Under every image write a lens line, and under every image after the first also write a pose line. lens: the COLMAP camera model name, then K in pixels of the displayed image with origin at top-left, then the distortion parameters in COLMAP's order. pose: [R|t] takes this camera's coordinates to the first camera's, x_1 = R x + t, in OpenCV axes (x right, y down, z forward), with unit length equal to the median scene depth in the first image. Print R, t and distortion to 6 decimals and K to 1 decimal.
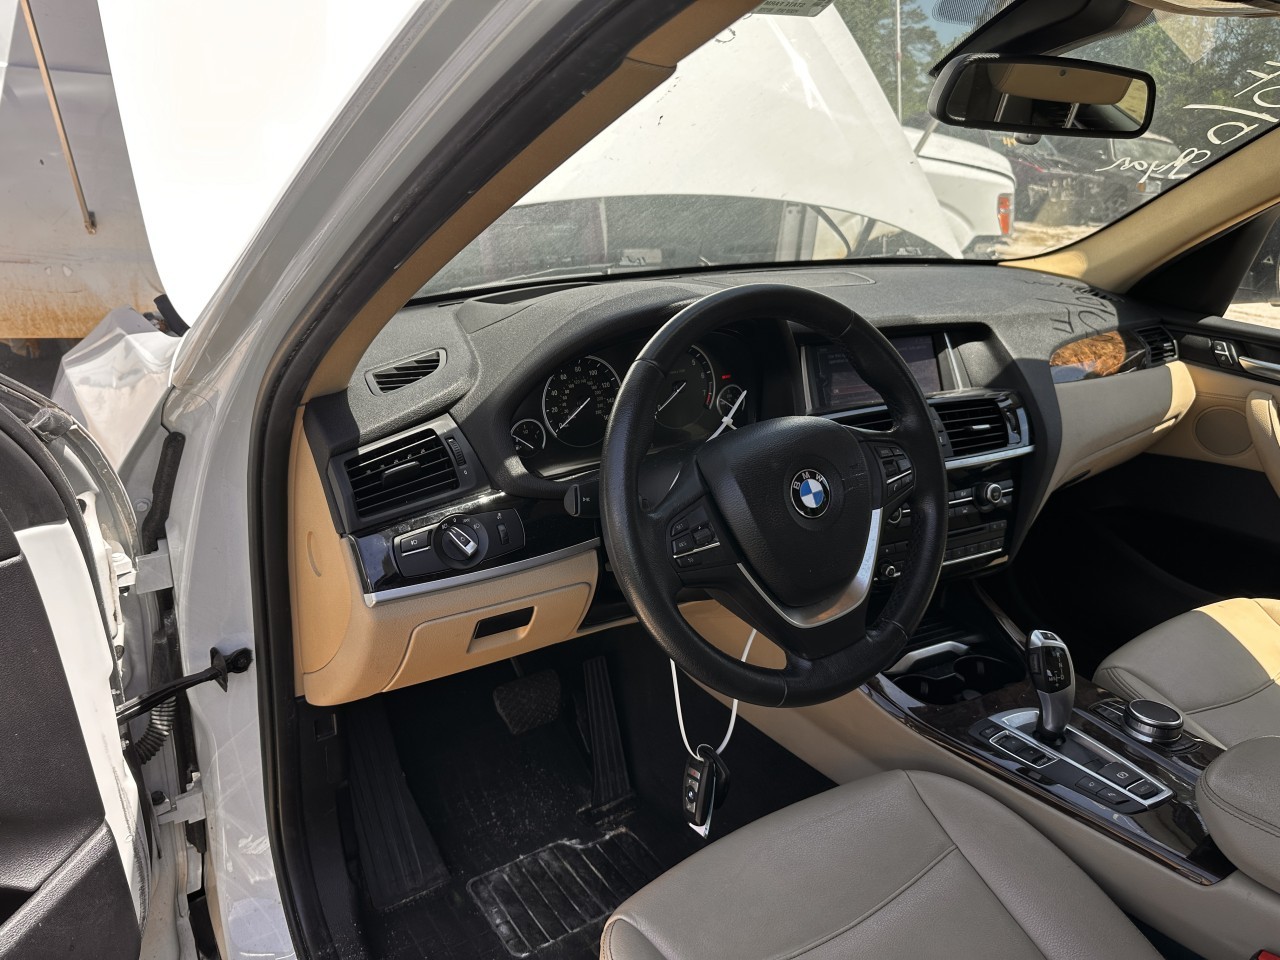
lens RADIAL K [[912.2, 0, 640.0], [0, 912.2, 480.0], [0, 0, 1]] dist [0.003462, 0.000905]
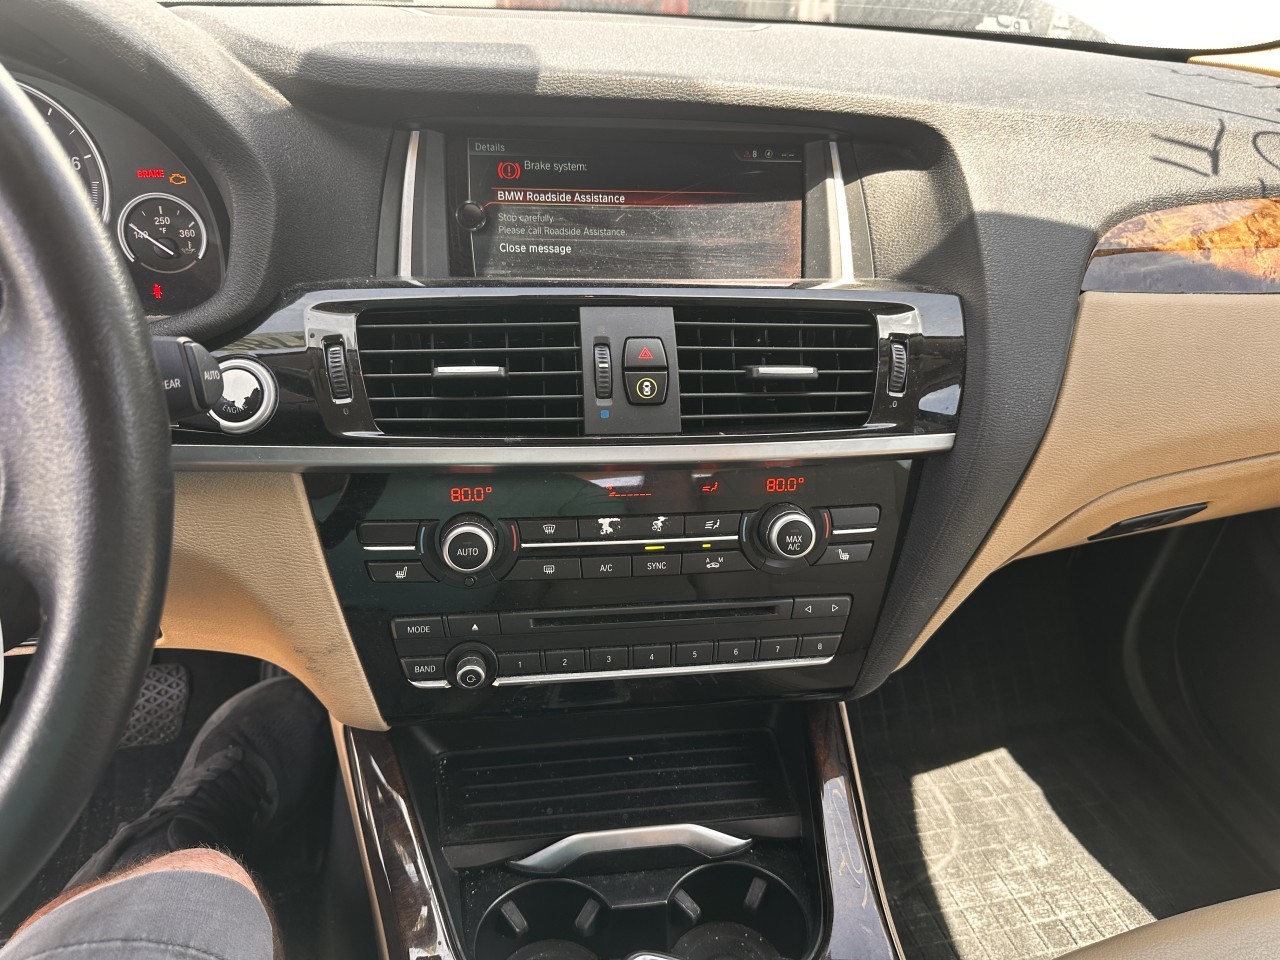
lens RADIAL K [[912.2, 0, 640.0], [0, 912.2, 480.0], [0, 0, 1]] dist [0.003462, 0.000905]
pose [[0.939871, 0.173491, -0.294181, 0.403949], [-0.134674, 0.979838, 0.147584, -0.056743], [0.313854, -0.099091, 0.944286, 0.552187]]
